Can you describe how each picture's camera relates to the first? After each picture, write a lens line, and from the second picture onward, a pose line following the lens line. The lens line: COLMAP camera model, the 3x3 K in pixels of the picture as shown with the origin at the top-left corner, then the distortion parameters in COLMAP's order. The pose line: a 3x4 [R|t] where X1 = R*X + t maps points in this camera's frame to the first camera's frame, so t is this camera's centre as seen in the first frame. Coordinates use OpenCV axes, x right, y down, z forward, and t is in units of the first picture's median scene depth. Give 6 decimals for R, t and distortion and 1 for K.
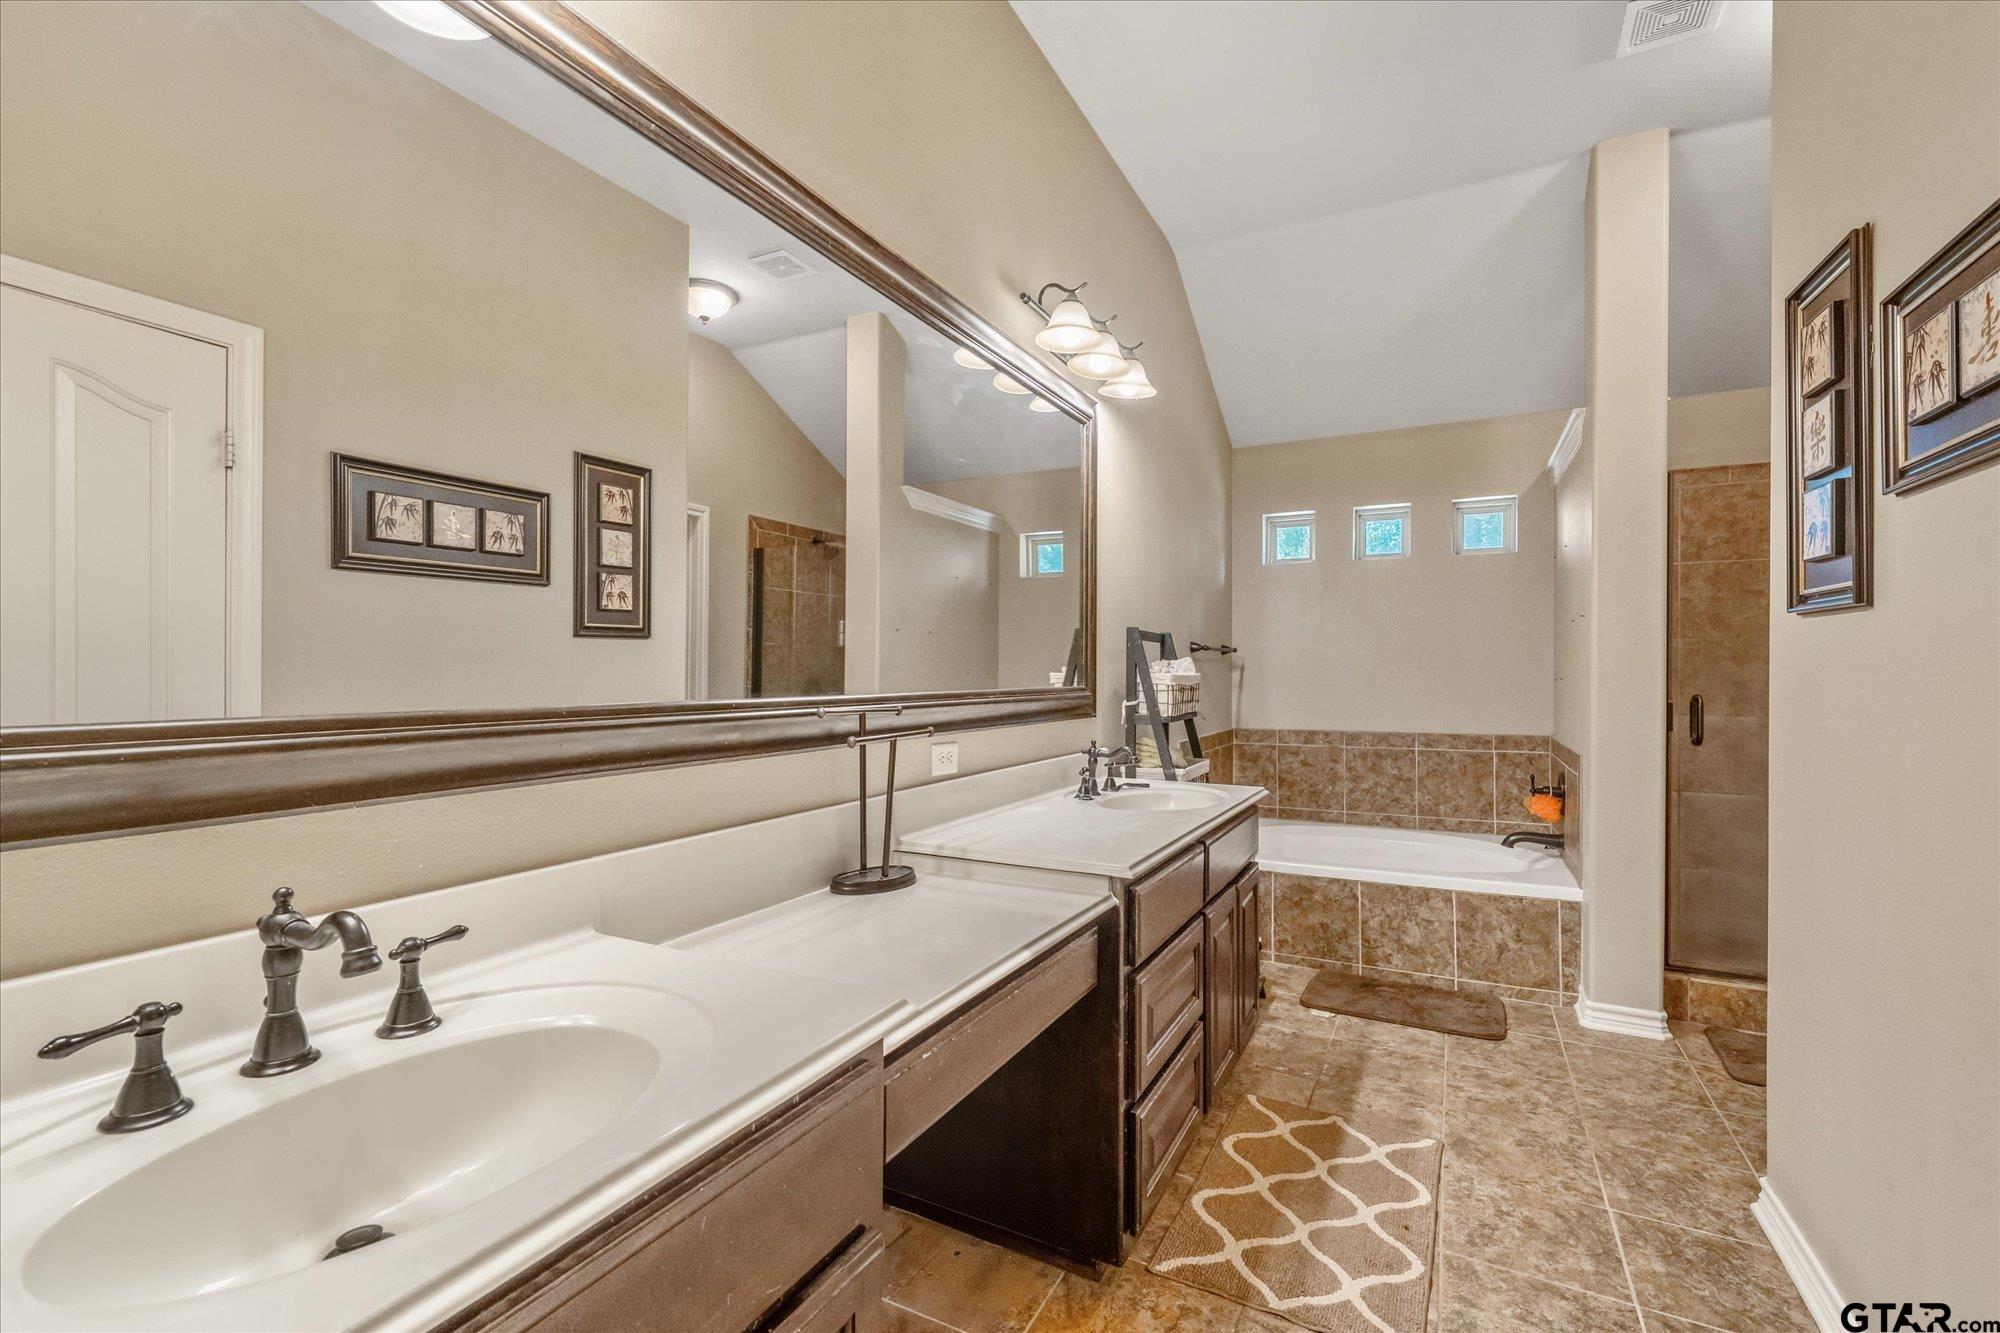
lens RADIAL K [[851.1, 0, 1000.4], [0, 851.1, 669.5], [0, 0, 1]] dist [0.000087, -0.000118]
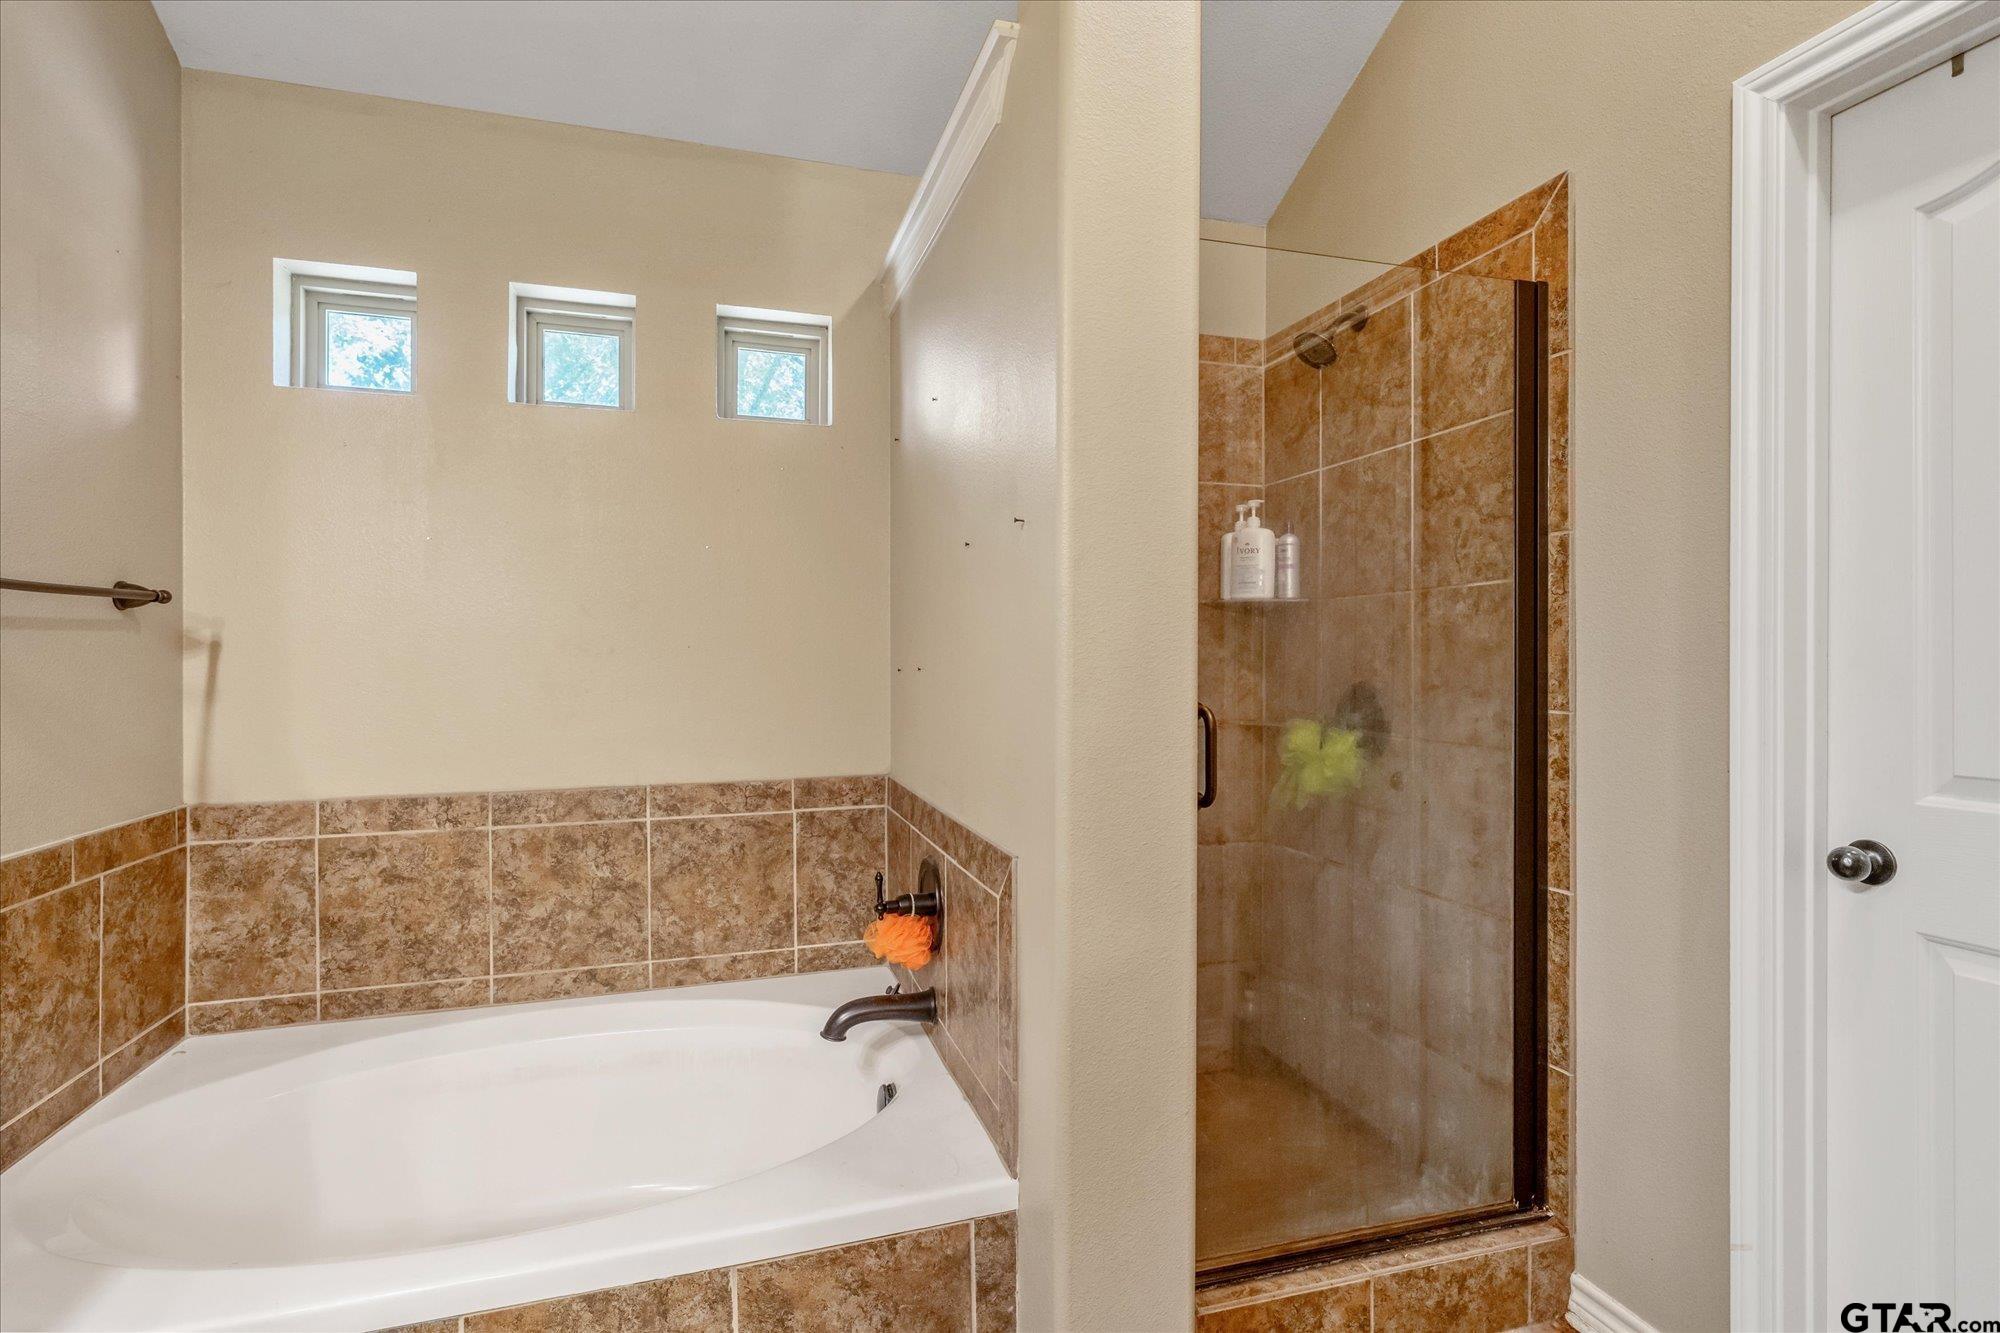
lens RADIAL K [[941.7, 0, 992.3], [0, 941.7, 657.9], [0, 0, 1]] dist [0.004729, 0.000192]
pose [[0.707113, -0.003047, 0.707094, 0.257424], [0.000036, 0.999991, 0.004274, 0.001820], [-0.707100, -0.002997, 0.707107, 0.501880]]
